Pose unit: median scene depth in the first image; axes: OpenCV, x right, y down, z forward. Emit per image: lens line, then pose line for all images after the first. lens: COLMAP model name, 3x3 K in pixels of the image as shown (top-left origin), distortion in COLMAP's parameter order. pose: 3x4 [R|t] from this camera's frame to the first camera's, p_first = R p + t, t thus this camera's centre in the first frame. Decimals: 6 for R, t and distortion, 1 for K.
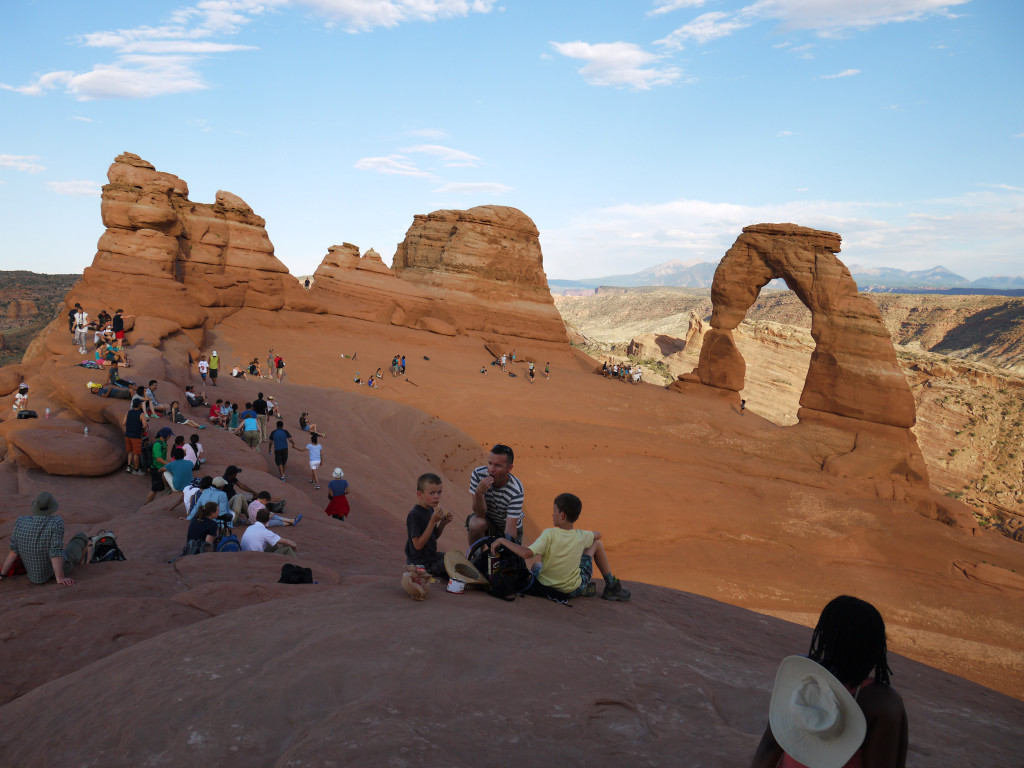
lens RADIAL K [[857.2, 0, 516.9], [0, 857.2, 383.2], [0, 0, 1]] dist [-0.068090, 0.041908]
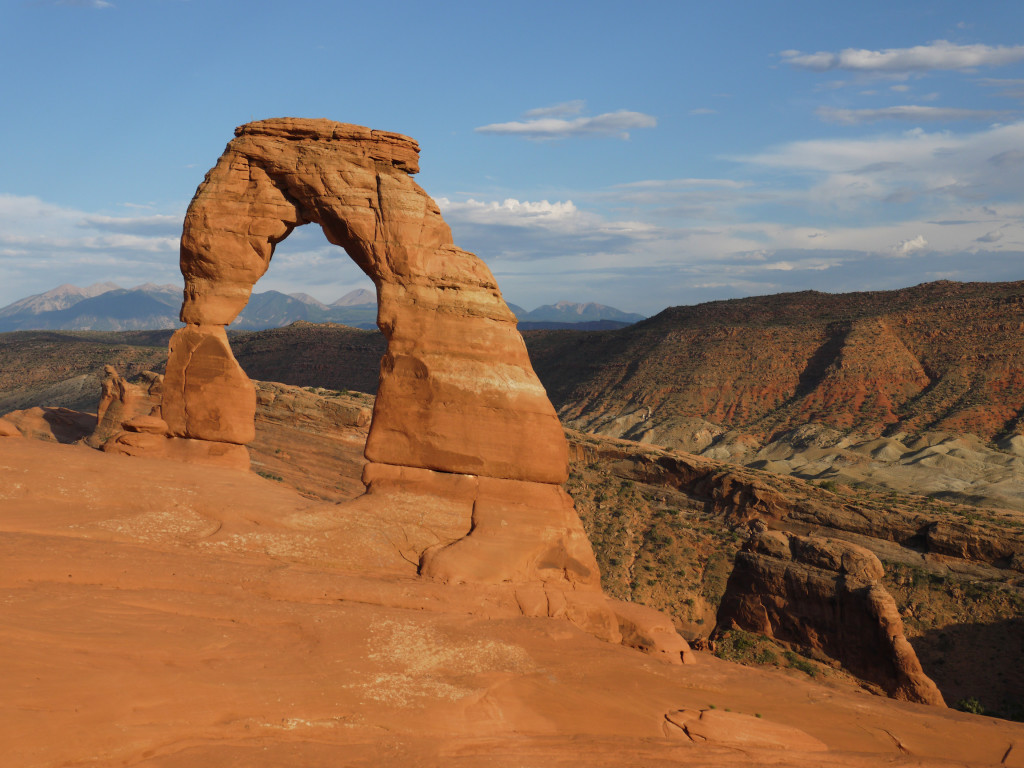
lens RADIAL K [[1432.1, 0, 512.0], [0, 1432.1, 384.0], [0, 0, 1]] dist [0.007460, 0.004937]
pose [[0.886356, -0.037885, 0.461453, 0.005014], [0.072435, 0.995721, -0.057386, 0.034250], [-0.457304, 0.084290, 0.885307, 0.157080]]
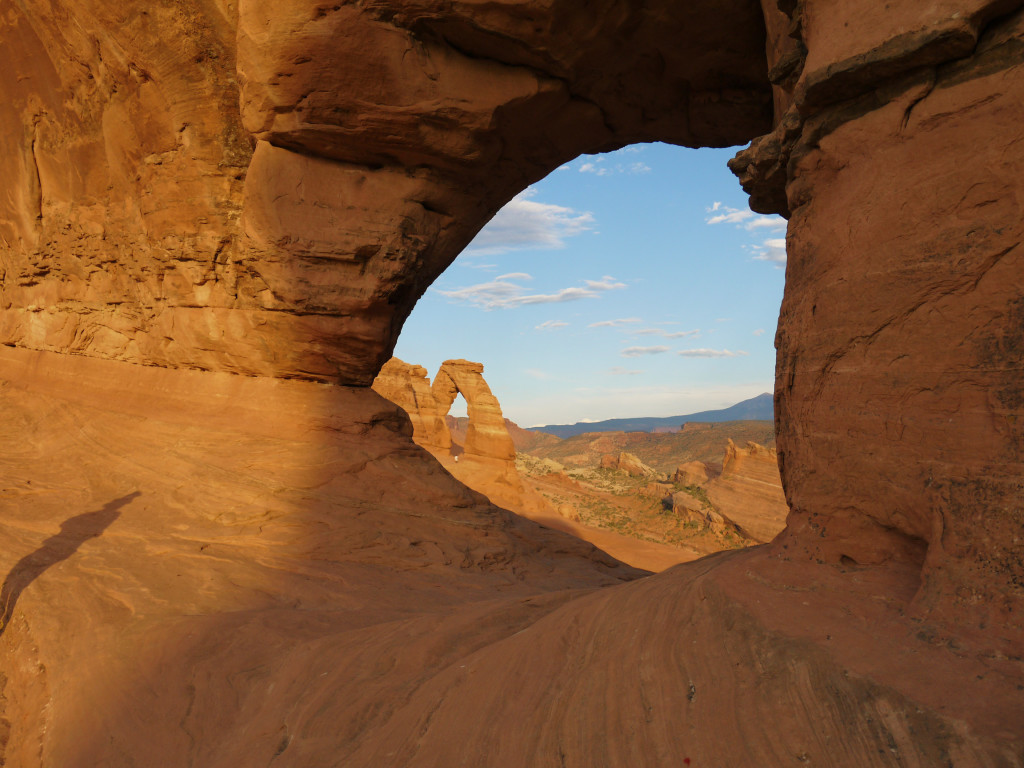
lens RADIAL K [[857.2, 0, 516.9], [0, 857.2, 383.2], [0, 0, 1]] dist [-0.068090, 0.041908]
pose [[0.993463, -0.035546, -0.108479, 0.613802], [0.017313, 0.986208, -0.164601, 0.177901], [0.112834, 0.161646, 0.980377, -0.835592]]
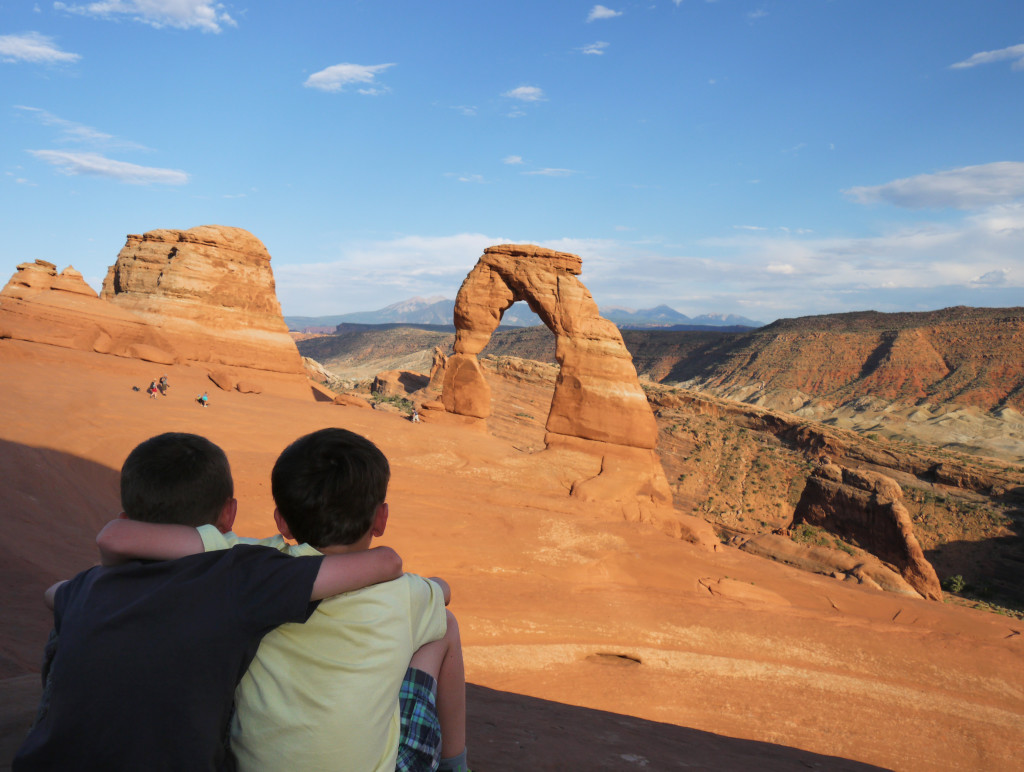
lens RADIAL K [[871.3, 0, 508.1], [0, 871.3, 389.6], [0, 0, 1]] dist [-0.069287, 0.043264]
pose [[0.959776, -0.018664, 0.280146, 0.010787], [0.029107, 0.999026, -0.033161, 0.010361], [-0.279254, 0.039981, 0.959384, 0.049166]]
